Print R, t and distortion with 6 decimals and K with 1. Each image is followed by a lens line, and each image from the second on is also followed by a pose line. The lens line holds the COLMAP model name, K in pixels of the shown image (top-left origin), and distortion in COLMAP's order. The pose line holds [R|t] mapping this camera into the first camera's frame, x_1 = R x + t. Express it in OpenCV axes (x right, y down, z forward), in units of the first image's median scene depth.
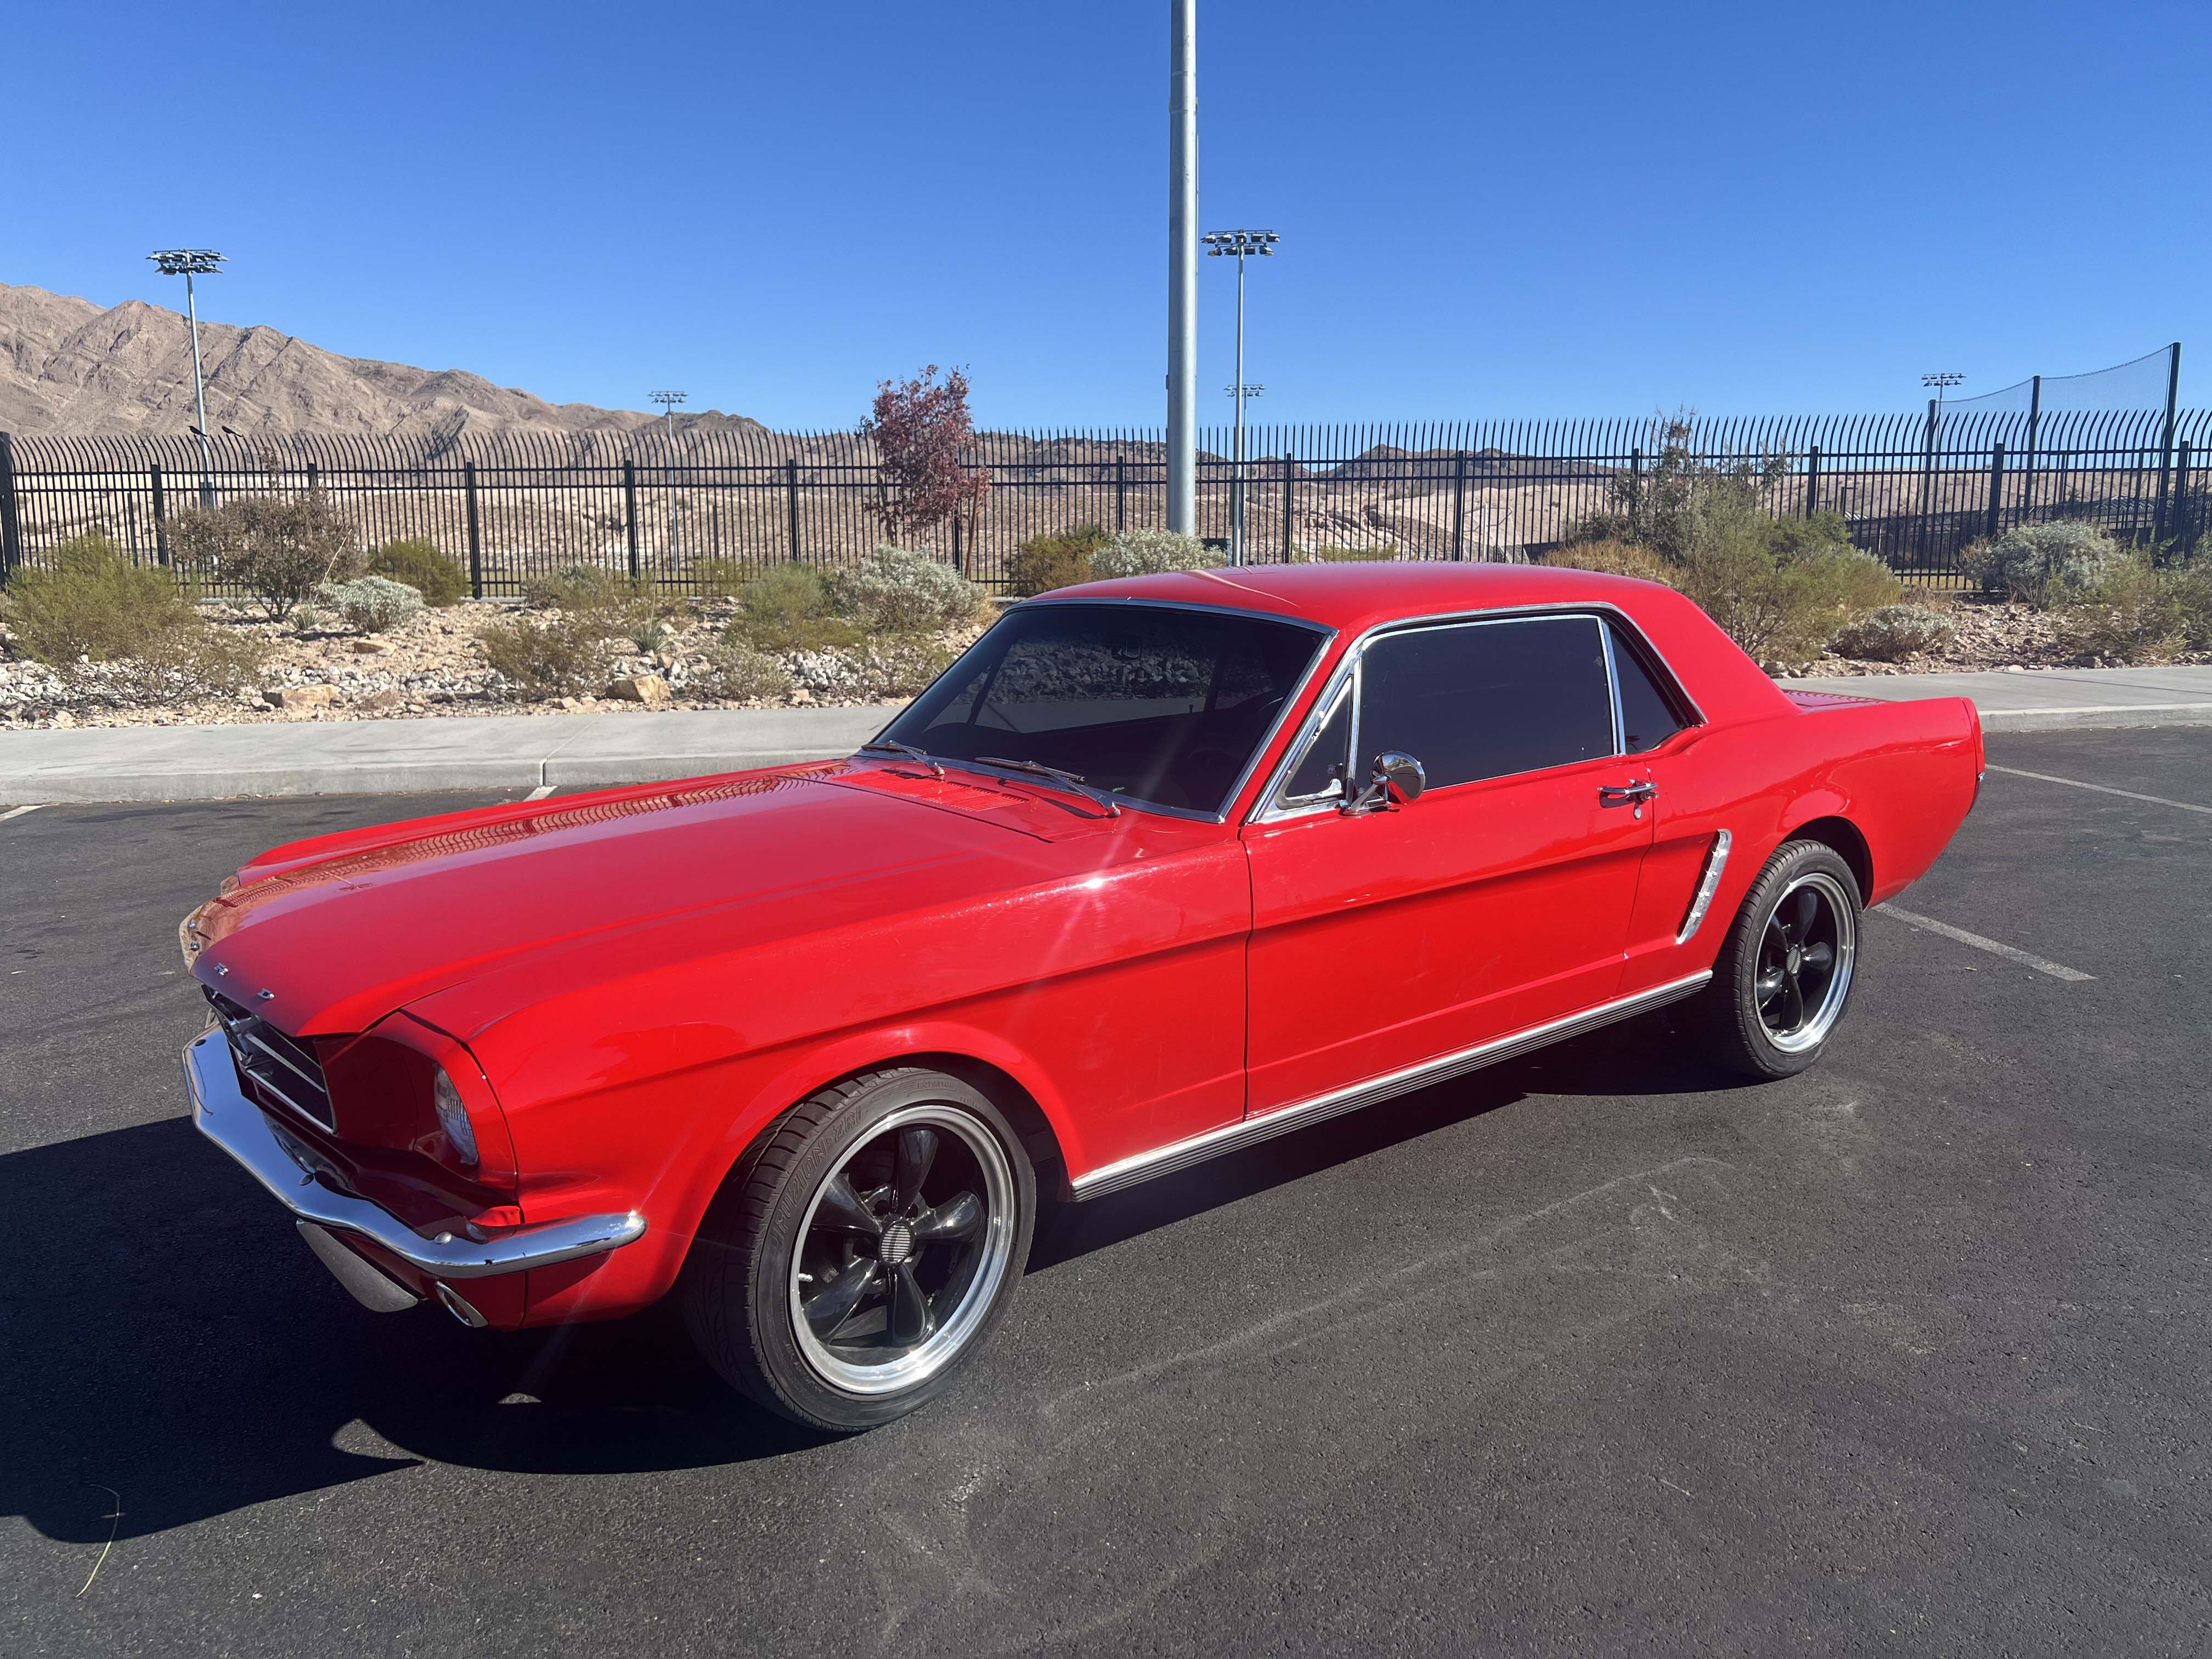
lens RADIAL K [[1664.6, 0, 1106.0], [0, 1664.6, 829.5], [0, 0, 1]] dist [-0.002311, -0.007091]
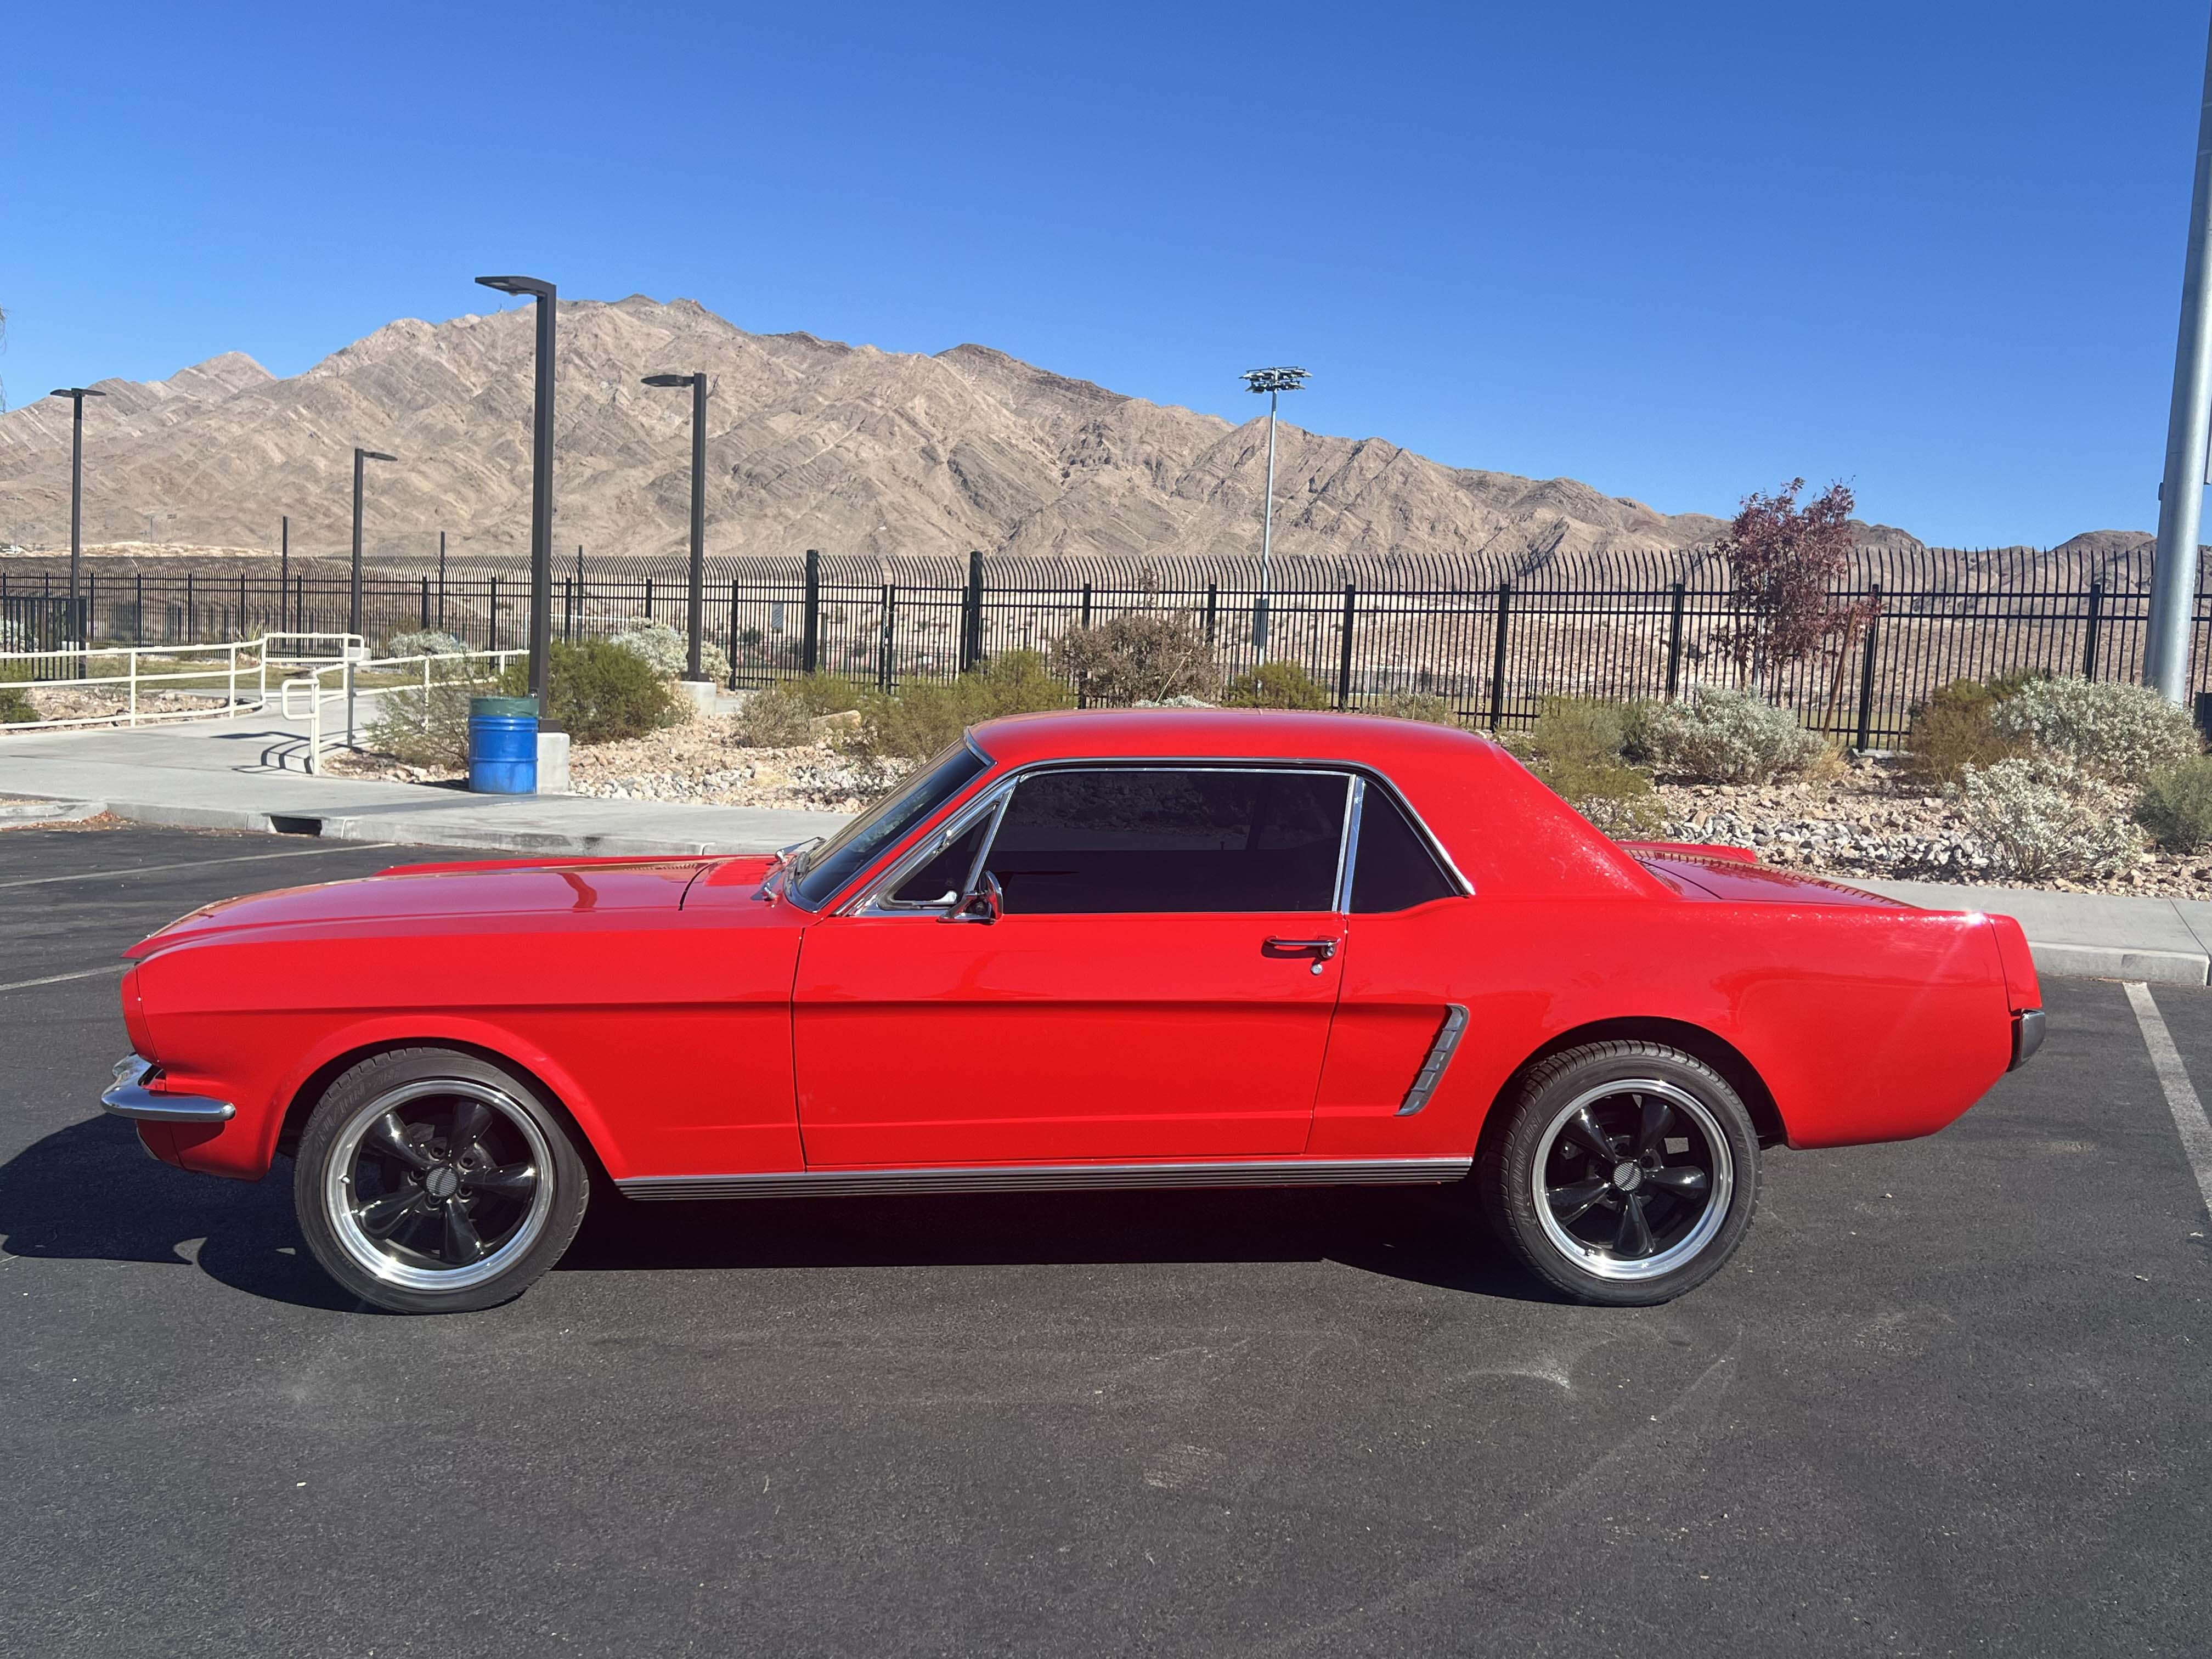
lens RADIAL K [[1949.5, 0, 1106.0], [0, 1949.5, 829.5], [0, 0, 1]] dist [0.087691, -0.234070]
pose [[0.830369, 0.078450, -0.551663, 0.762474], [-0.128109, 0.990397, -0.051989, -0.013069], [0.542287, 0.113843, 0.832445, -0.044690]]
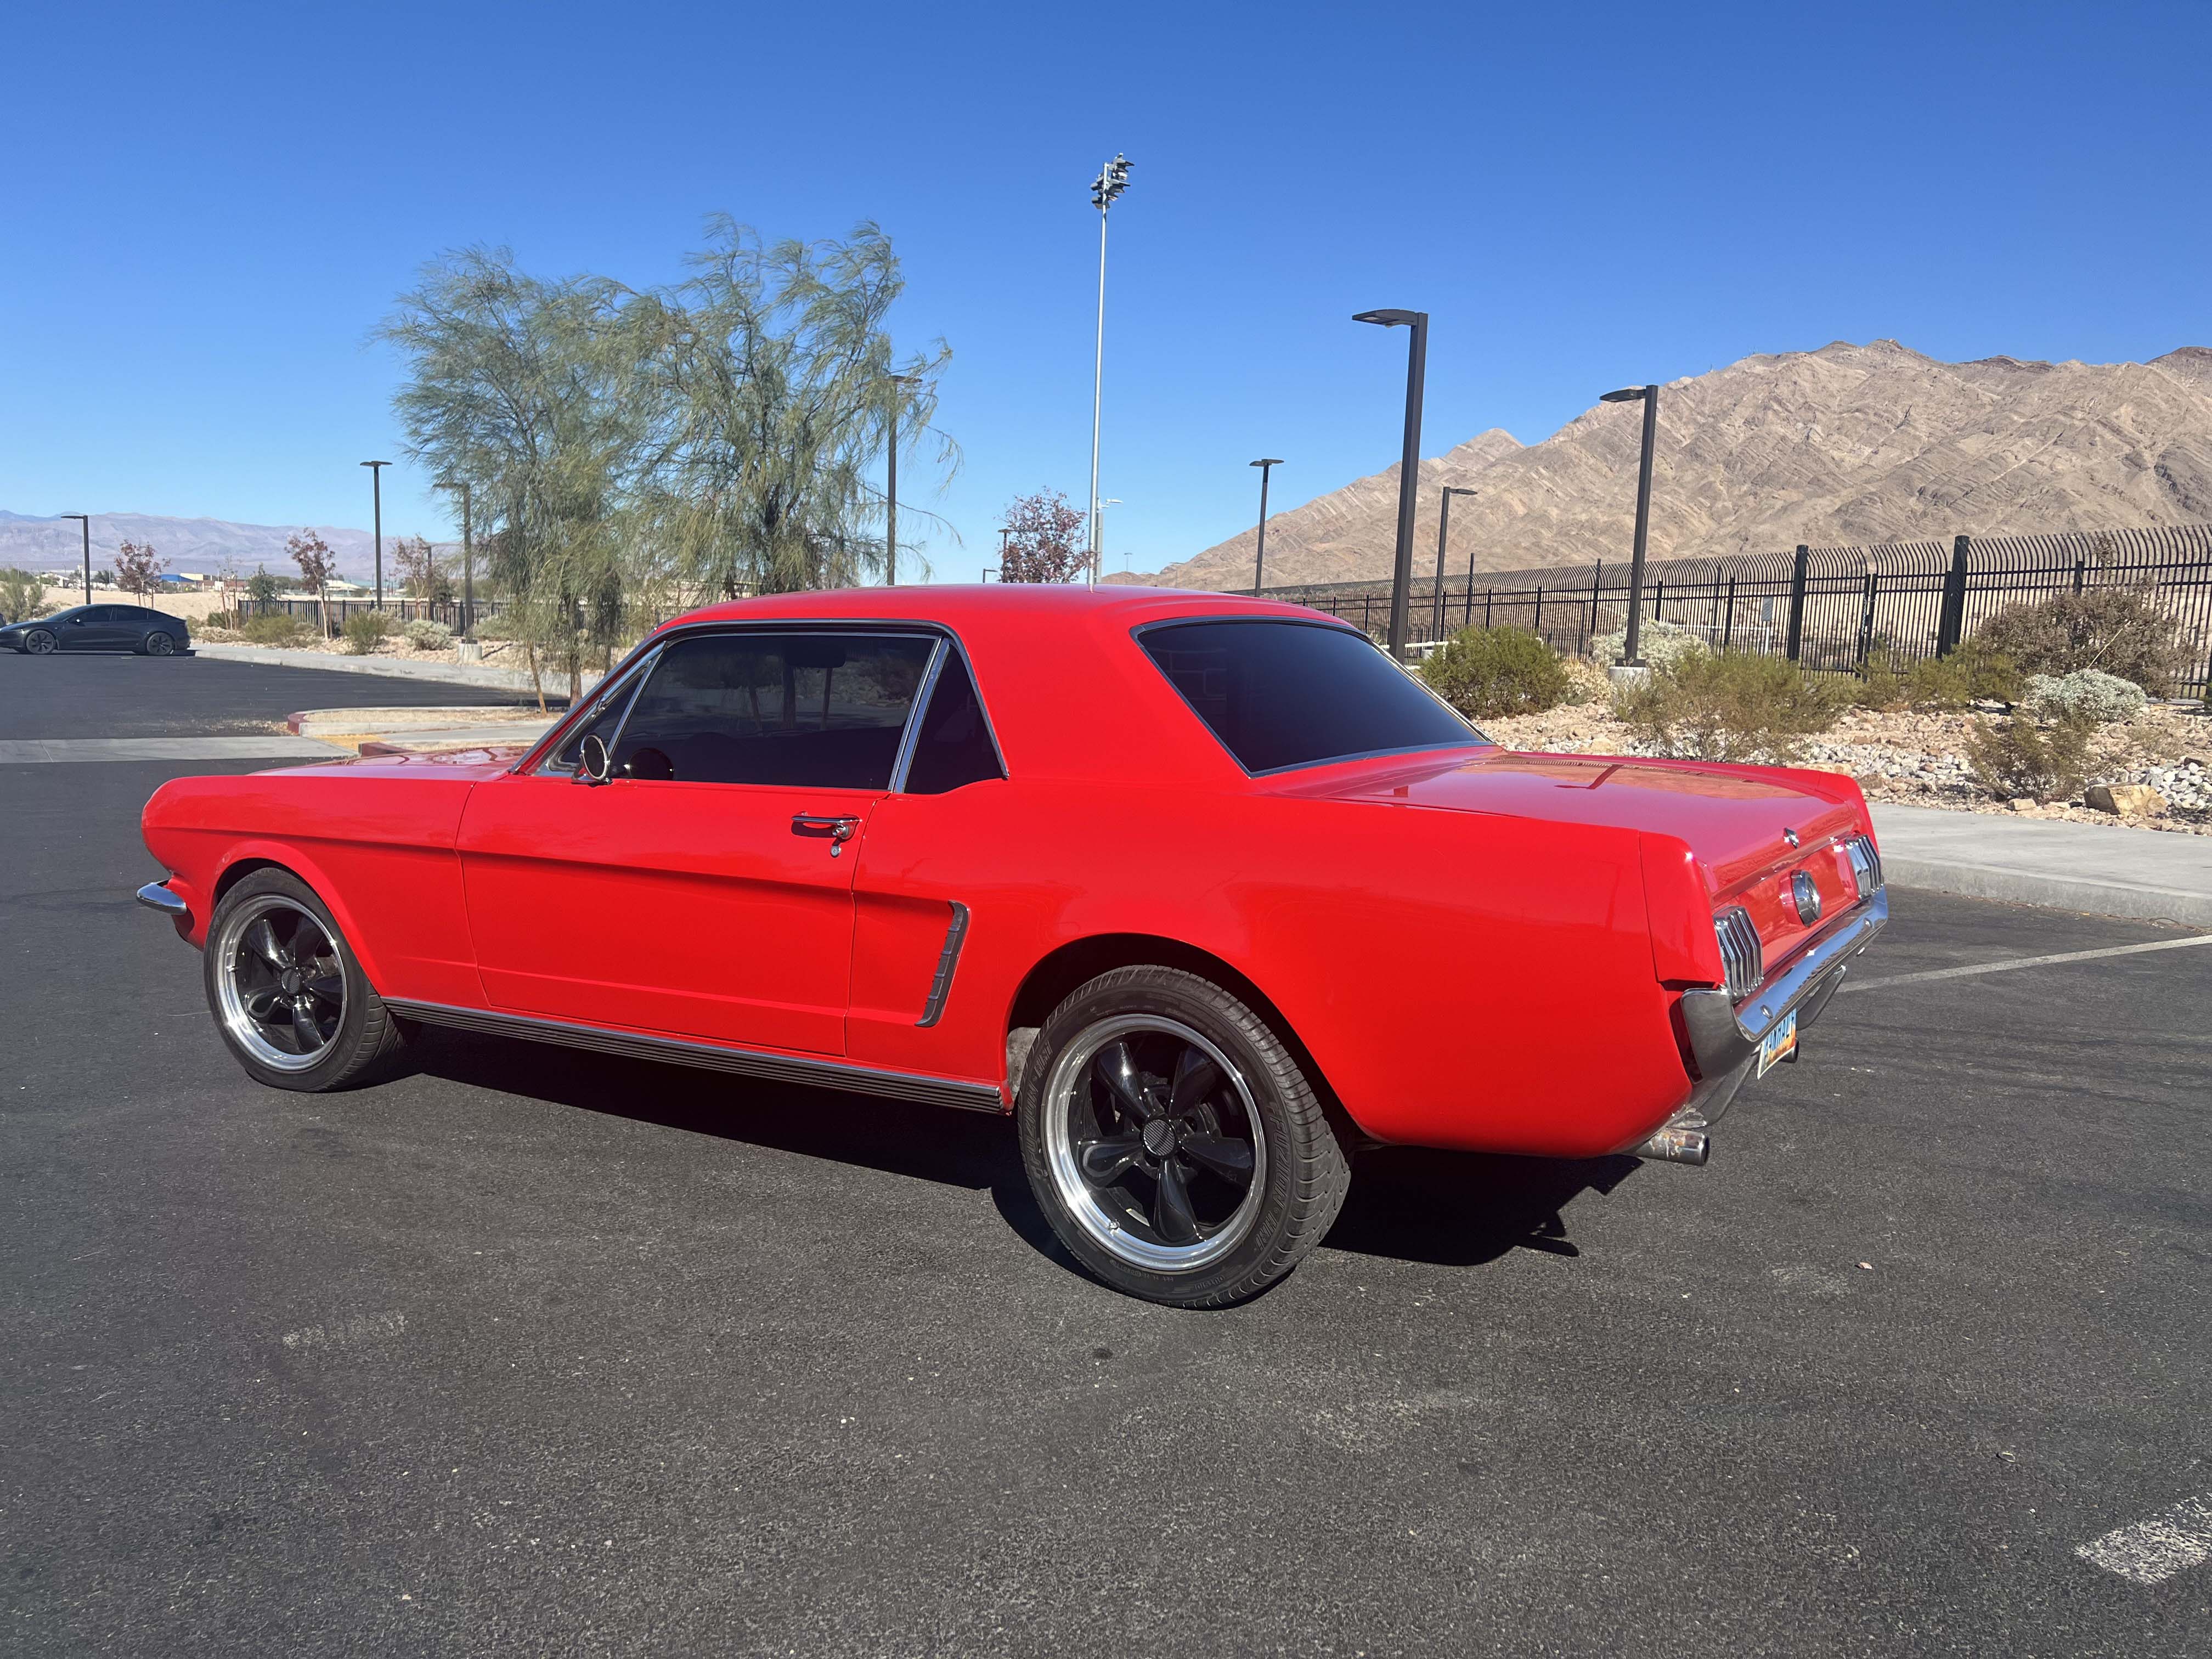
lens RADIAL K [[1649.0, 0, 1106.0], [0, 1649.0, 829.5], [0, 0, 1]] dist [0.014060, -0.003488]
pose [[0.337455, 0.115274, -0.934257, 1.061907], [-0.175907, 0.982713, 0.057715, -0.085616], [0.924760, 0.144866, 0.351899, 0.730787]]
